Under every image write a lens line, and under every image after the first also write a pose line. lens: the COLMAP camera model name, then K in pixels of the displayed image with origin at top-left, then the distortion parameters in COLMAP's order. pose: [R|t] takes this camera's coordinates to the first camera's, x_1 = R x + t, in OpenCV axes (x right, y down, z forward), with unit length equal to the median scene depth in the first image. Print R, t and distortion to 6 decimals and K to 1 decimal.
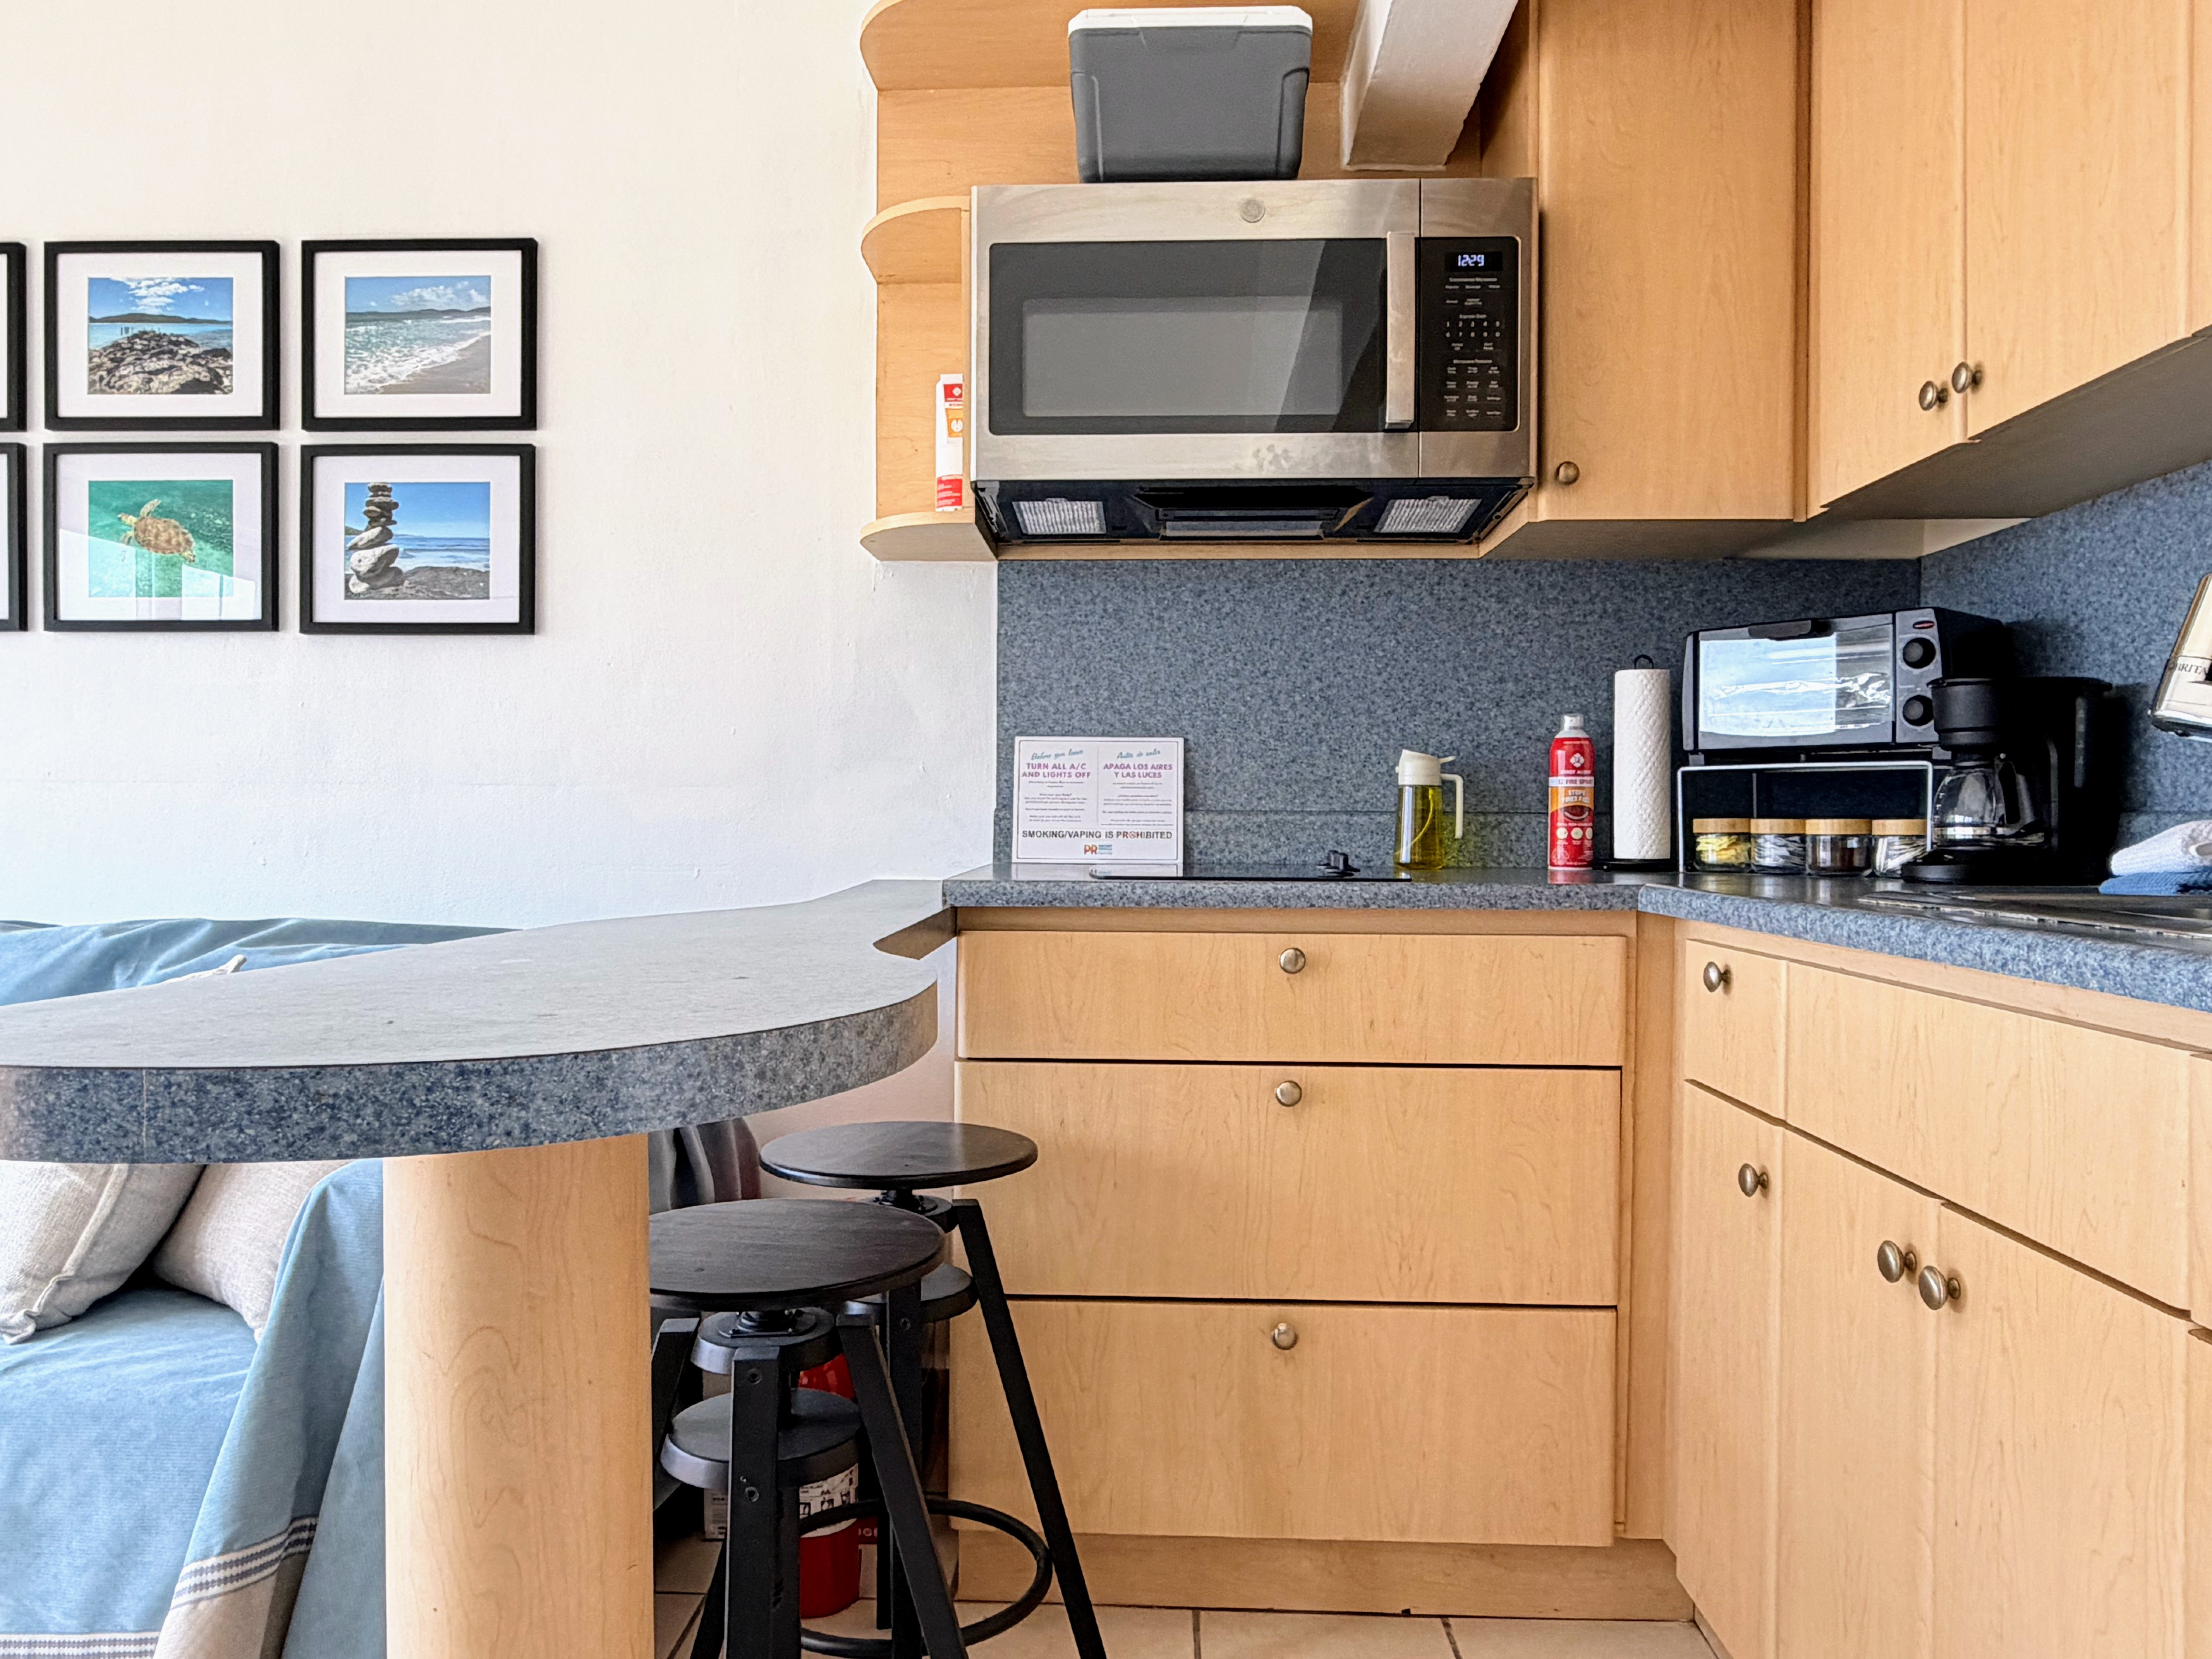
lens RADIAL K [[1551.1, 0, 1095.5], [0, 1551.1, 829.9], [0, 0, 1]] dist [0.010139, -0.009630]
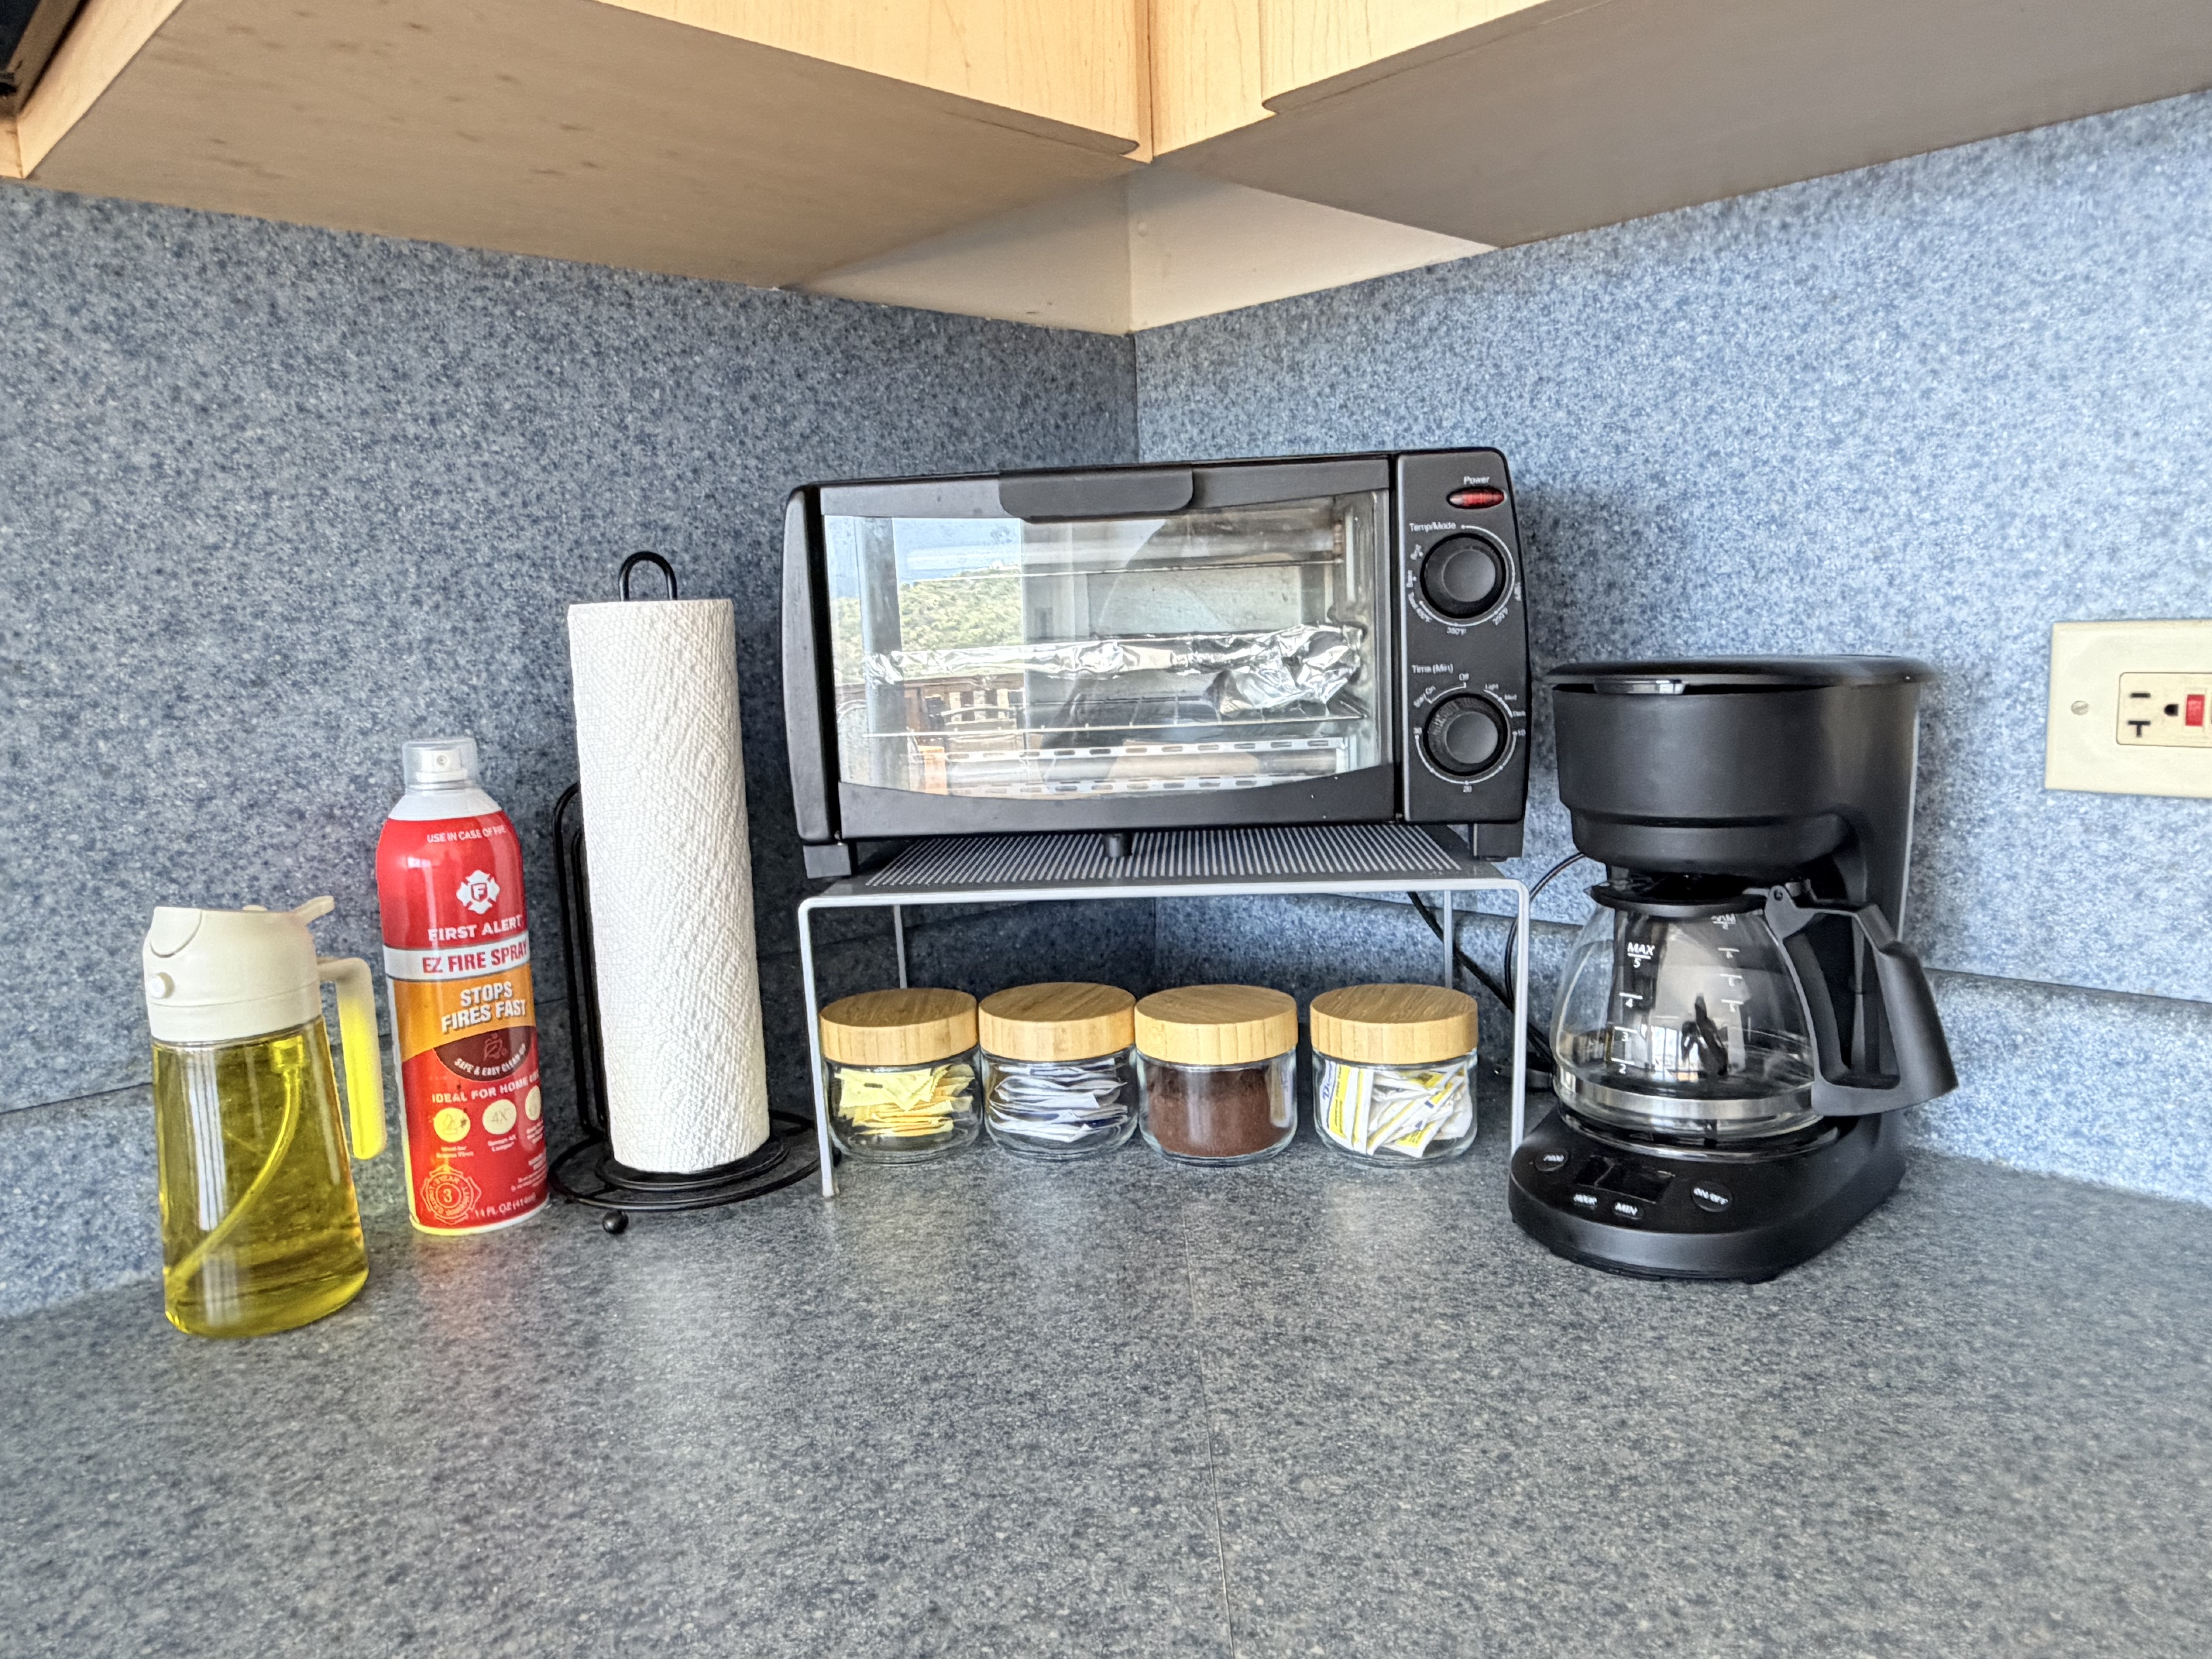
lens RADIAL K [[1551.1, 0, 1087.3], [0, 1551.1, 823.9], [0, 0, 1]] dist [0.010139, -0.009630]
pose [[0.704011, -0.126359, 0.698858, 0.173142], [0.047802, 0.990244, 0.130890, -0.090187], [-0.708579, -0.058742, 0.703182, 0.668252]]
